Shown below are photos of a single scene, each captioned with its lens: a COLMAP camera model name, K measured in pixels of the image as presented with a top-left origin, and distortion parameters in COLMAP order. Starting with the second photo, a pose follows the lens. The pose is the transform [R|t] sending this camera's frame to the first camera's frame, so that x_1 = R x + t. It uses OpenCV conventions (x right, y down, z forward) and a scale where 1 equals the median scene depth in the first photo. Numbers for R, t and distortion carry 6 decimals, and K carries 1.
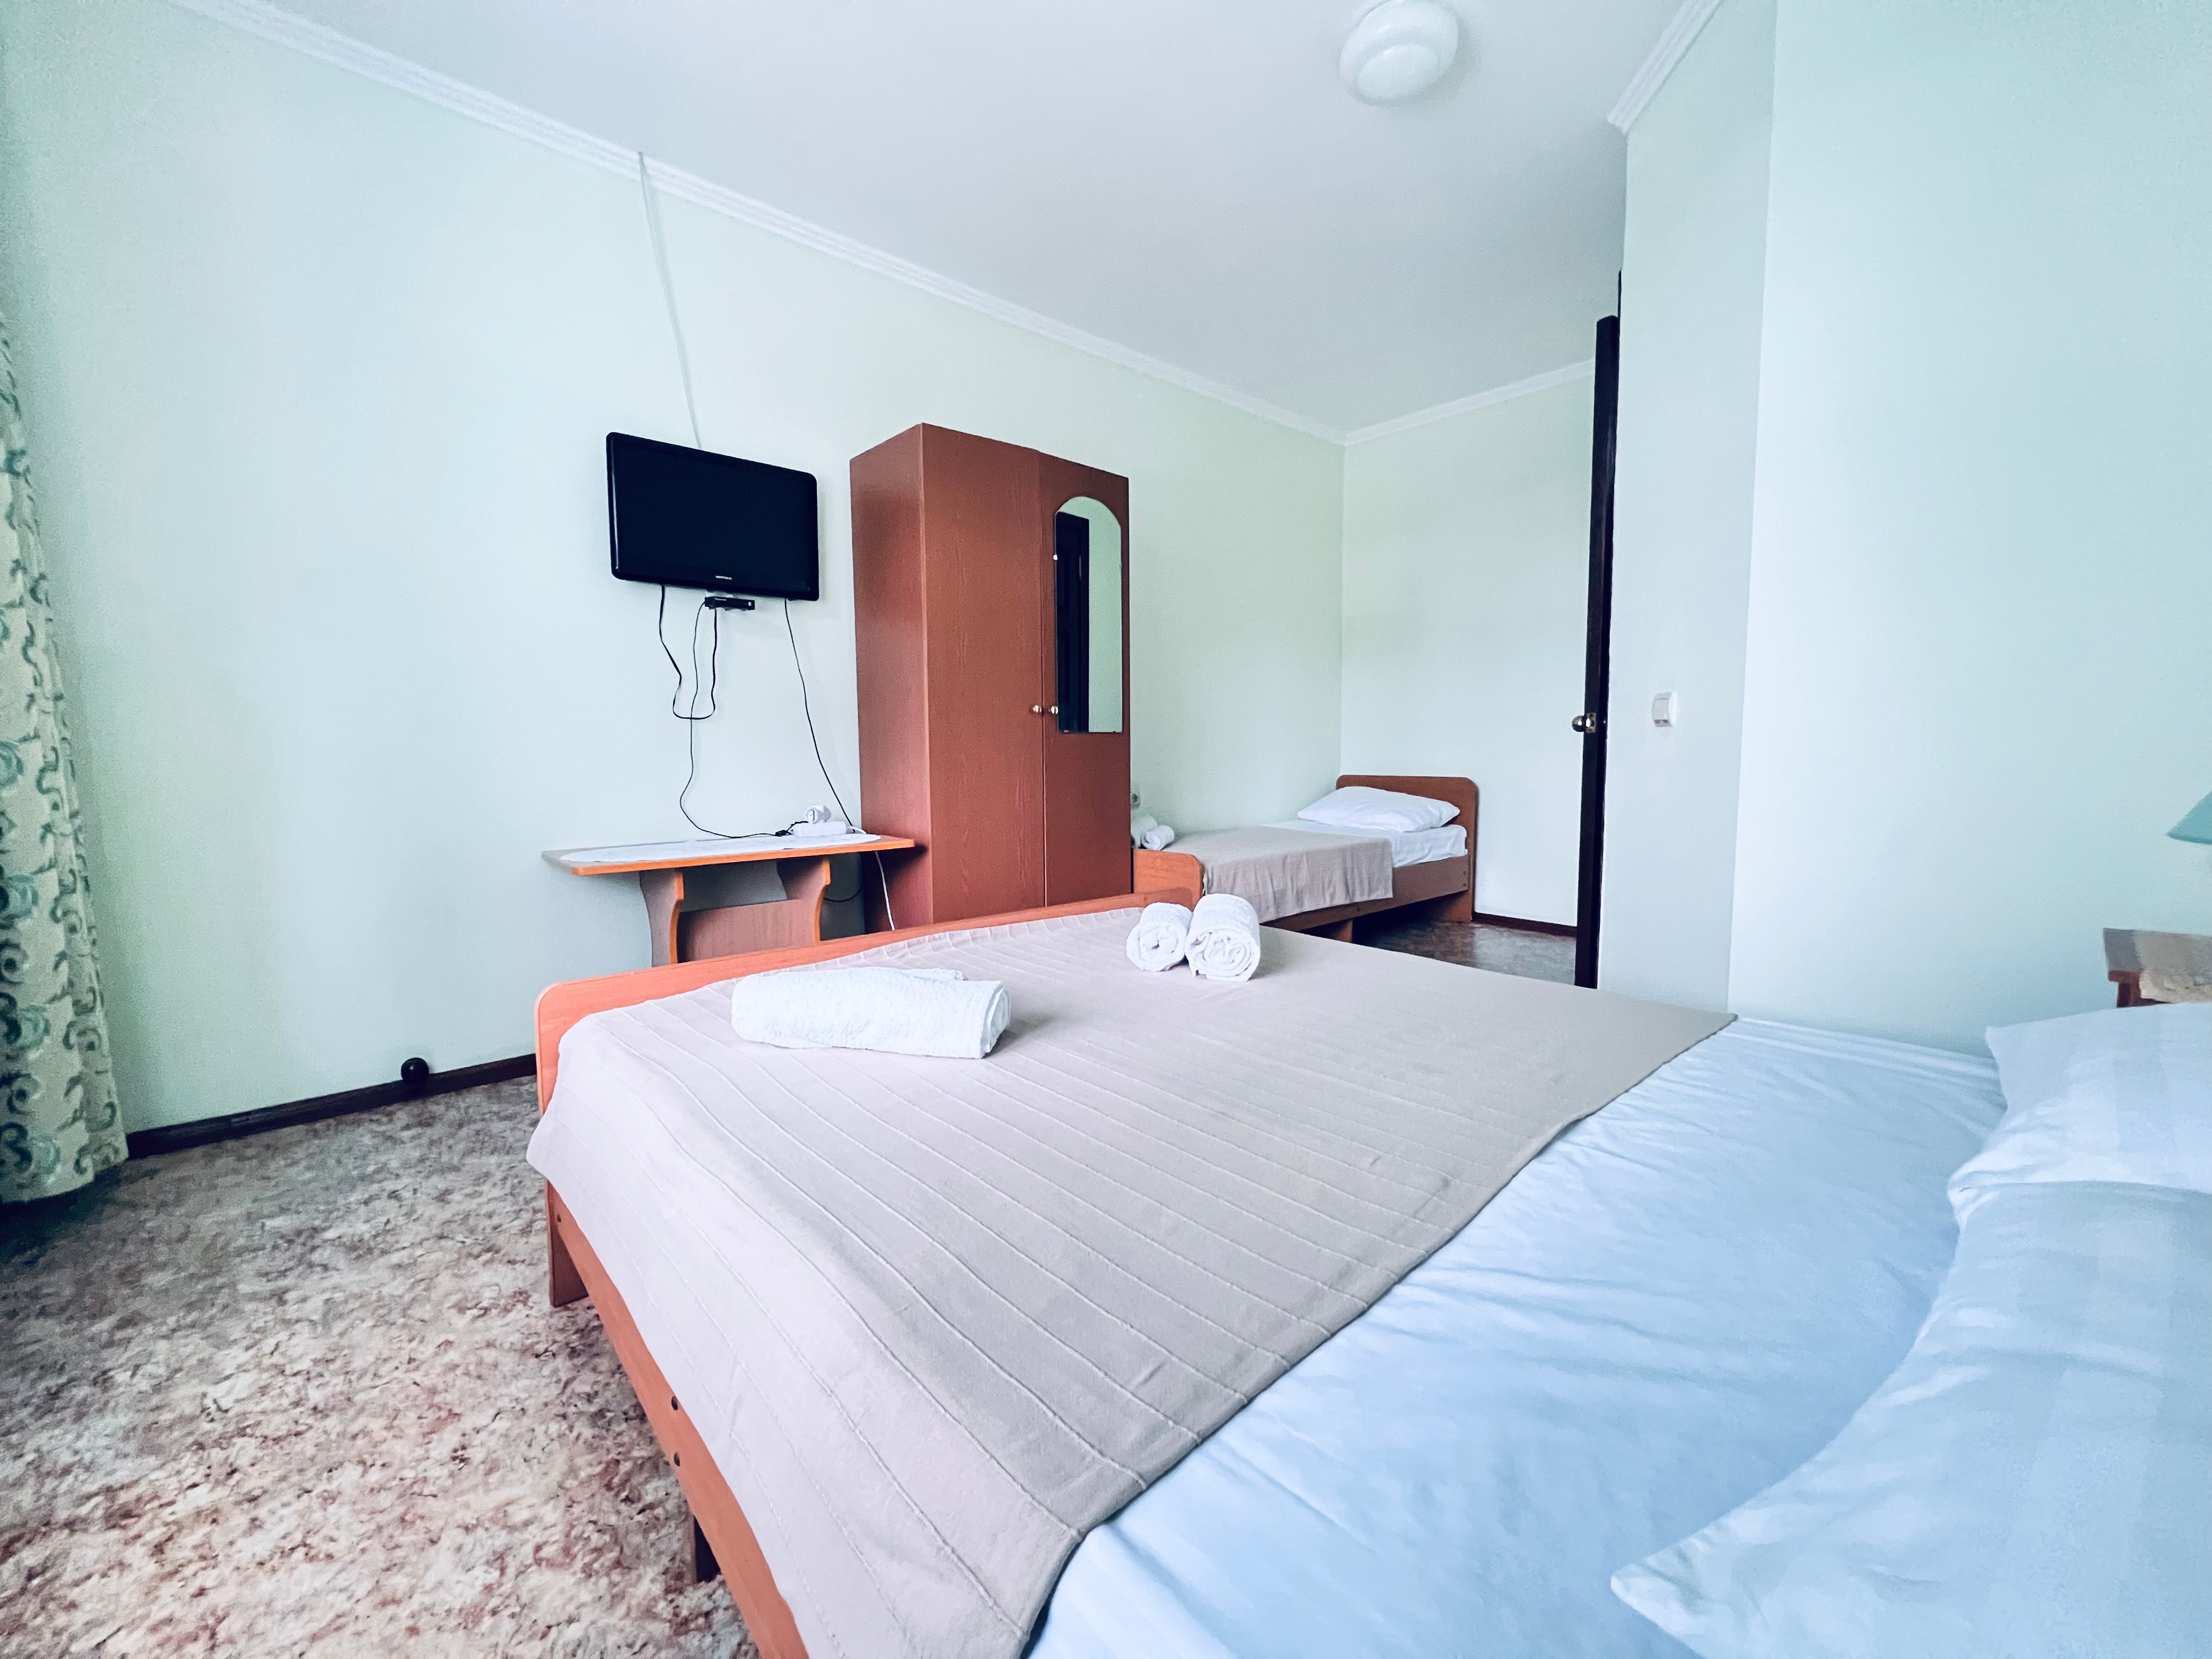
lens RADIAL K [[884.1, 0, 1100.8], [0, 884.1, 830.5], [0, 0, 1]] dist [-0.003267, -0.000202]
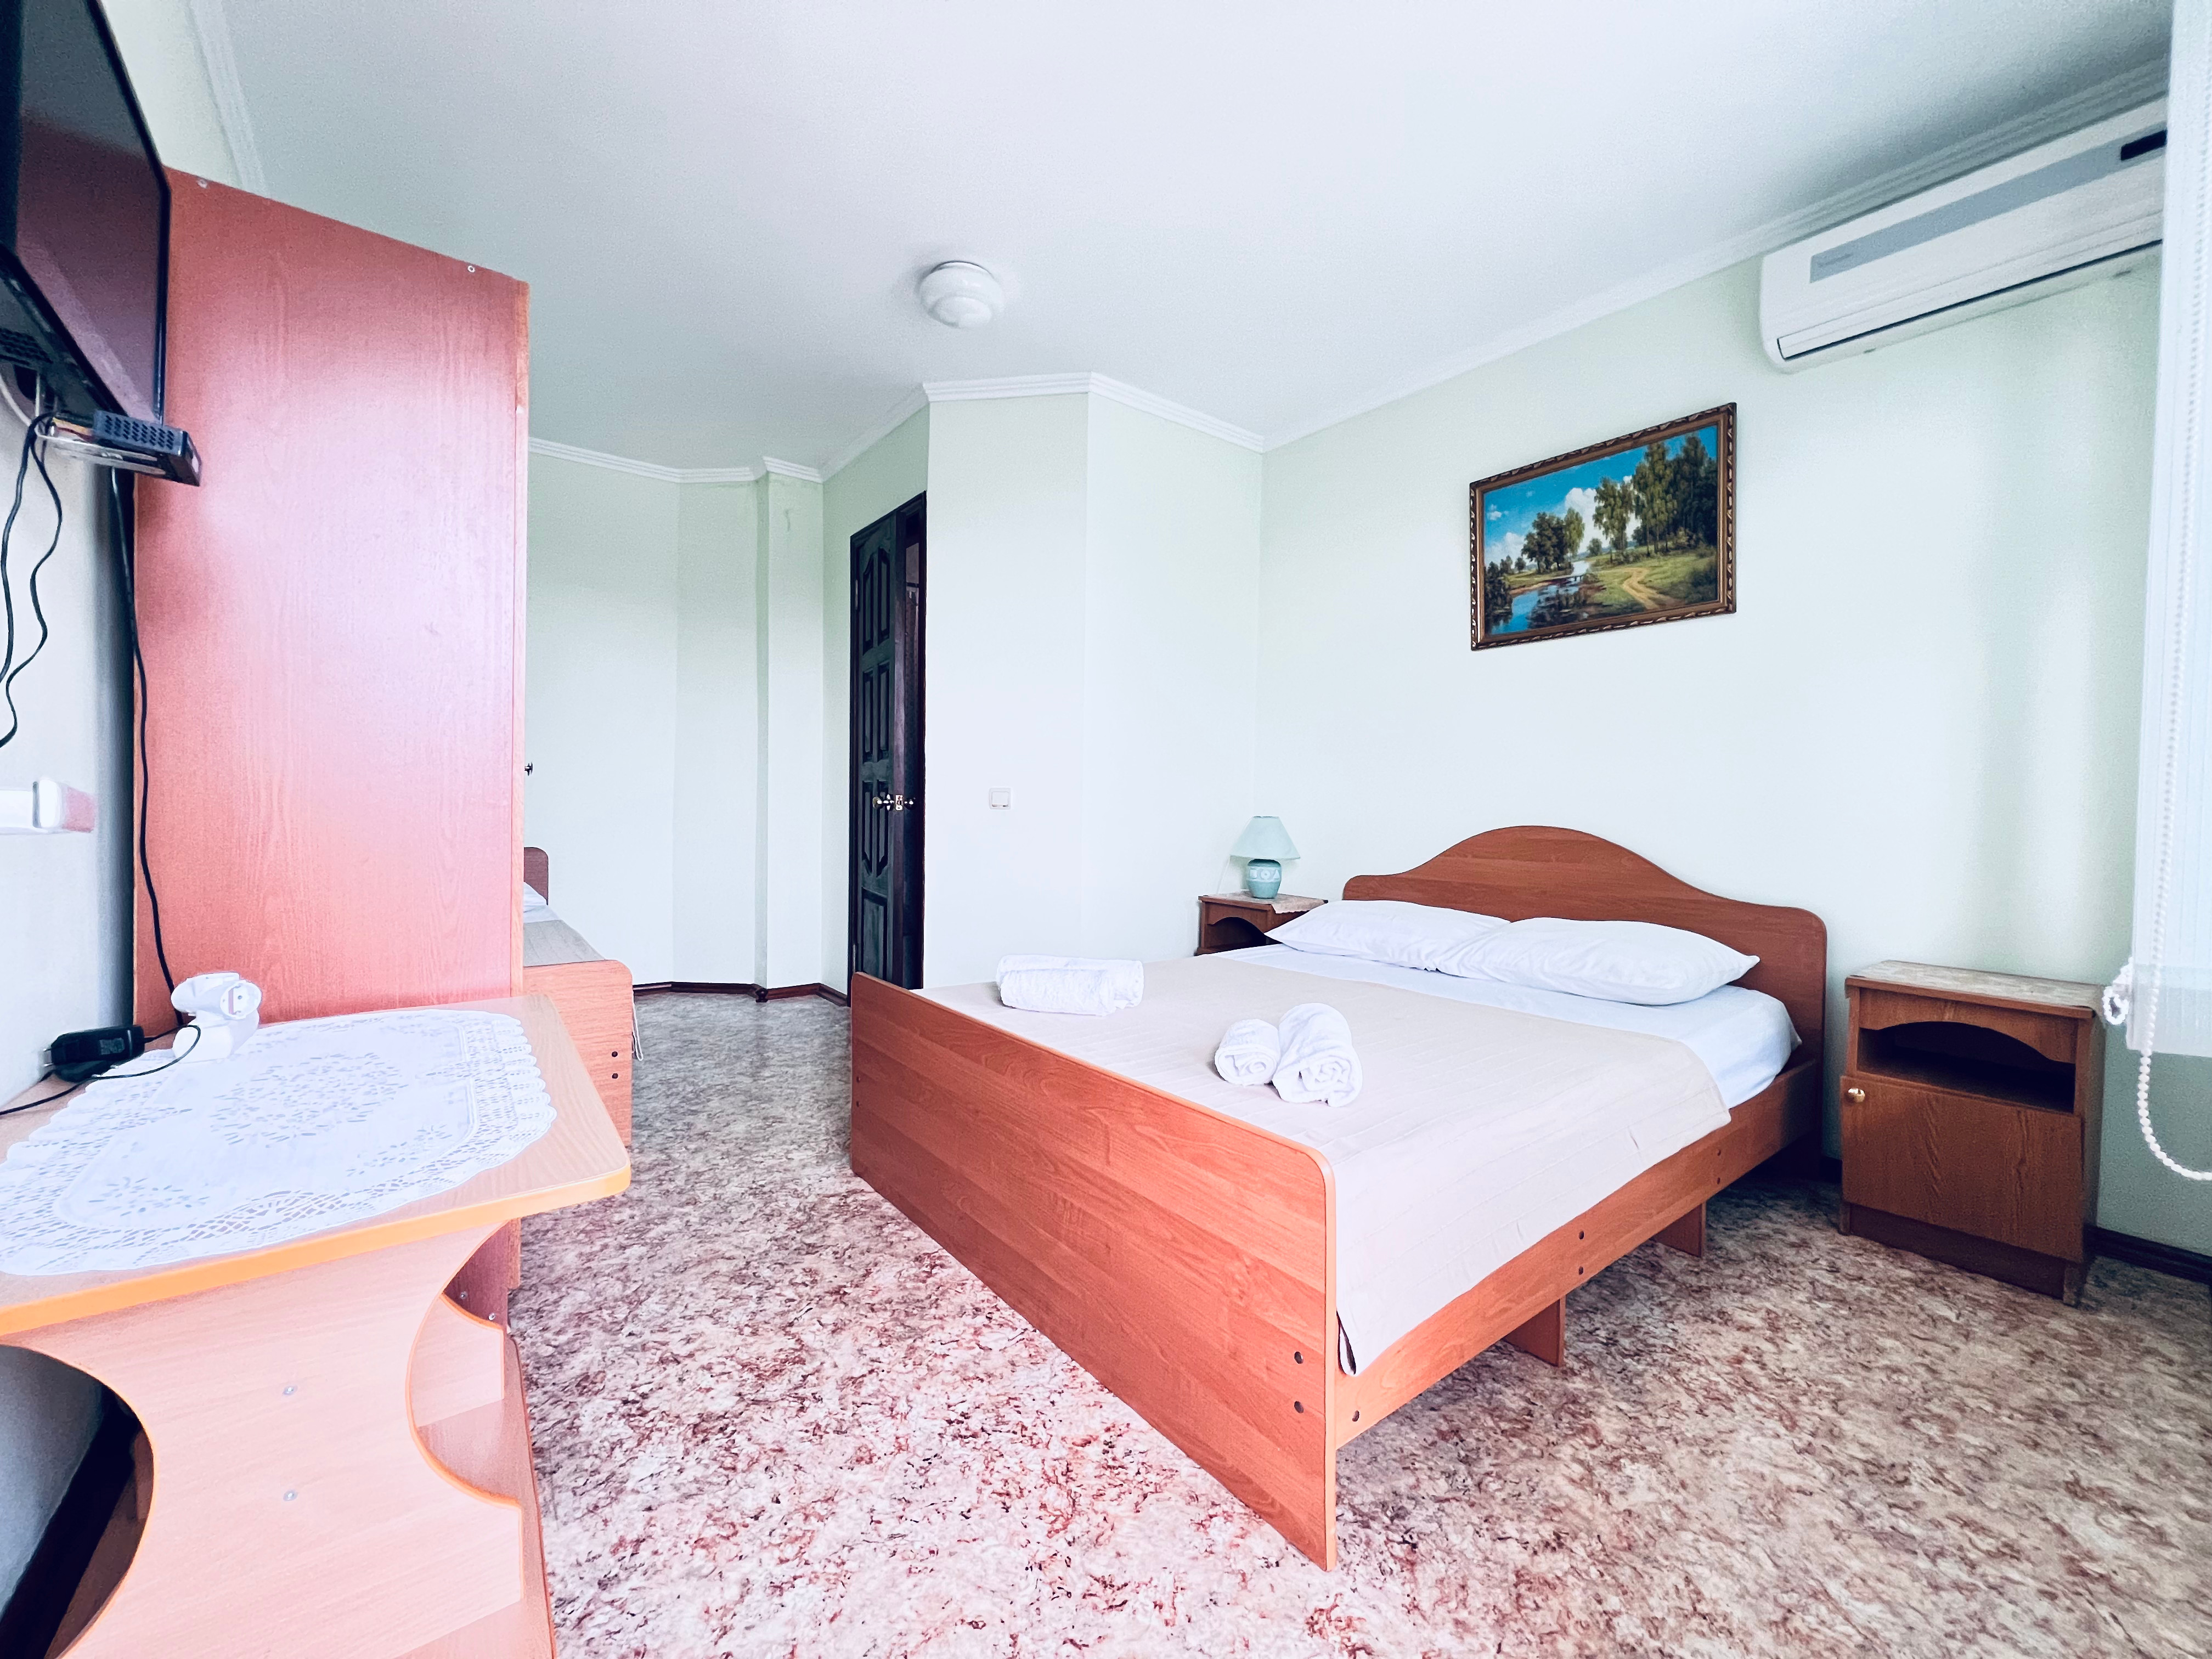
lens RADIAL K [[881.9, 0, 1096.3], [0, 881.9, 825.8], [0, 0, 1]] dist [0.001486, -0.000401]
pose [[0.072300, -0.020598, 0.997170, -1.913410], [0.079173, 0.996750, 0.014849, -0.203934], [-0.994236, 0.077876, 0.073696, 1.494886]]
